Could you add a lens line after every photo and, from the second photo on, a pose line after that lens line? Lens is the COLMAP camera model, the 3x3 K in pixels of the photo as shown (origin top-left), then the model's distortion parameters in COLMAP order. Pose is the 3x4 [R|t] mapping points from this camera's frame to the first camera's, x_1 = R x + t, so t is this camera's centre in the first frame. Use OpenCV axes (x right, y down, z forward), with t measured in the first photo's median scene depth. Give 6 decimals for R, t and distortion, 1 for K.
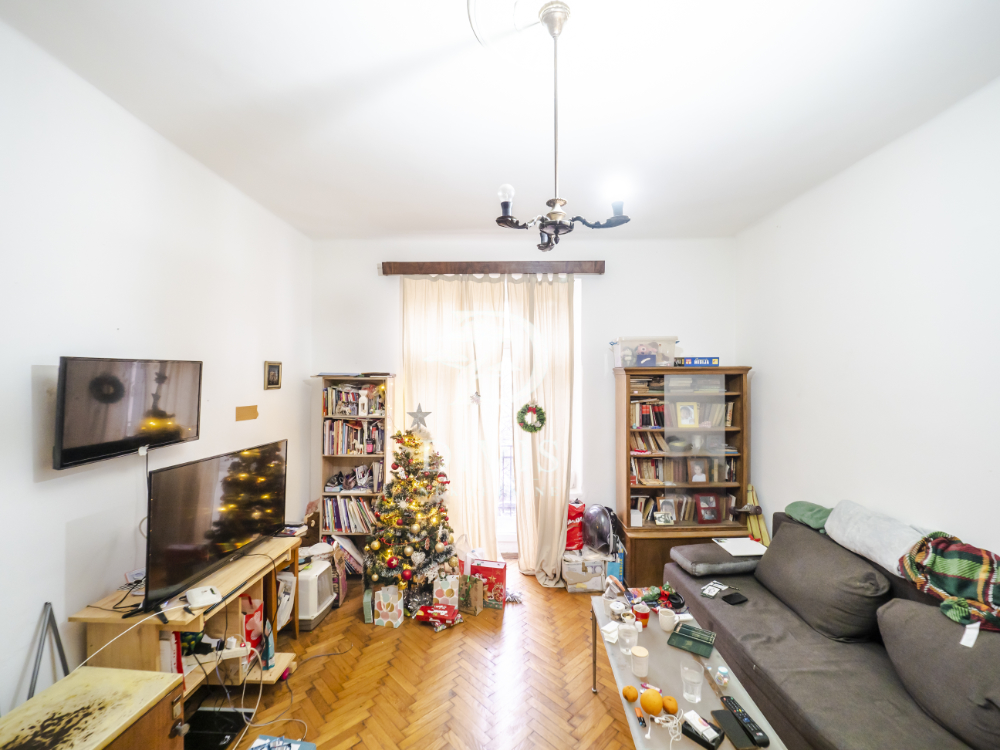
lens RADIAL K [[437.6, 0, 500.4], [0, 437.6, 371.6], [0, 0, 1]] dist [0.000350, -0.010387]
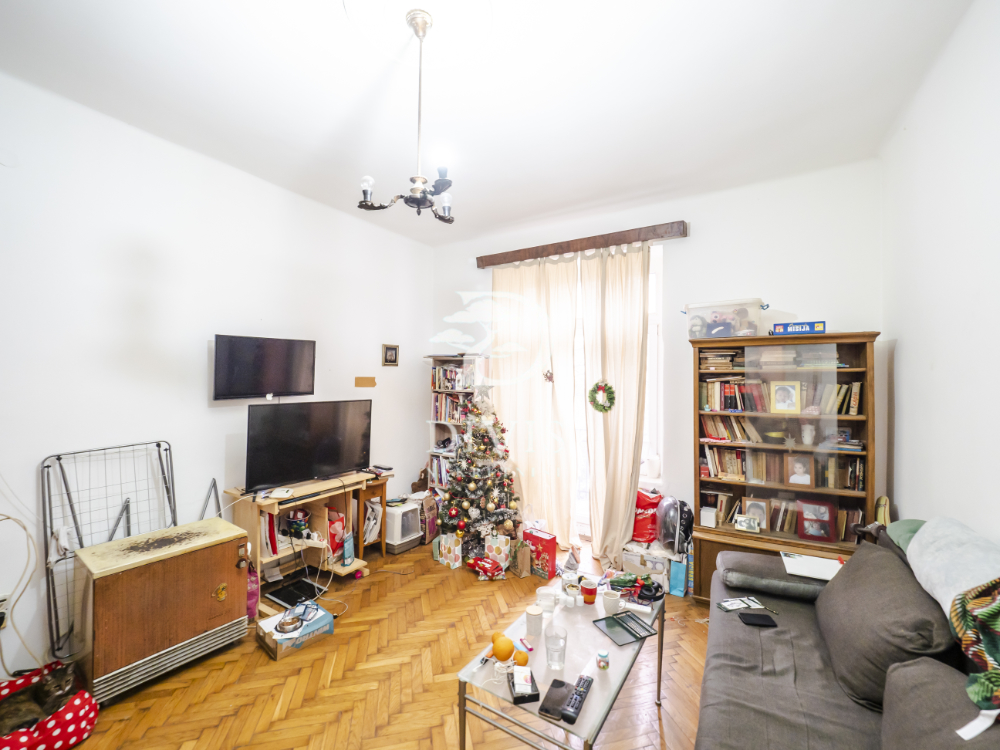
lens RADIAL K [[434.2, 0, 482.1], [0, 434.2, 365.7], [0, 0, 1]] dist [0.001581, -0.009980]
pose [[0.847476, -0.004726, -0.530813, 0.386864], [-0.000694, 0.999950, -0.010012, 0.051031], [0.530833, 0.008853, 0.847430, 0.052705]]
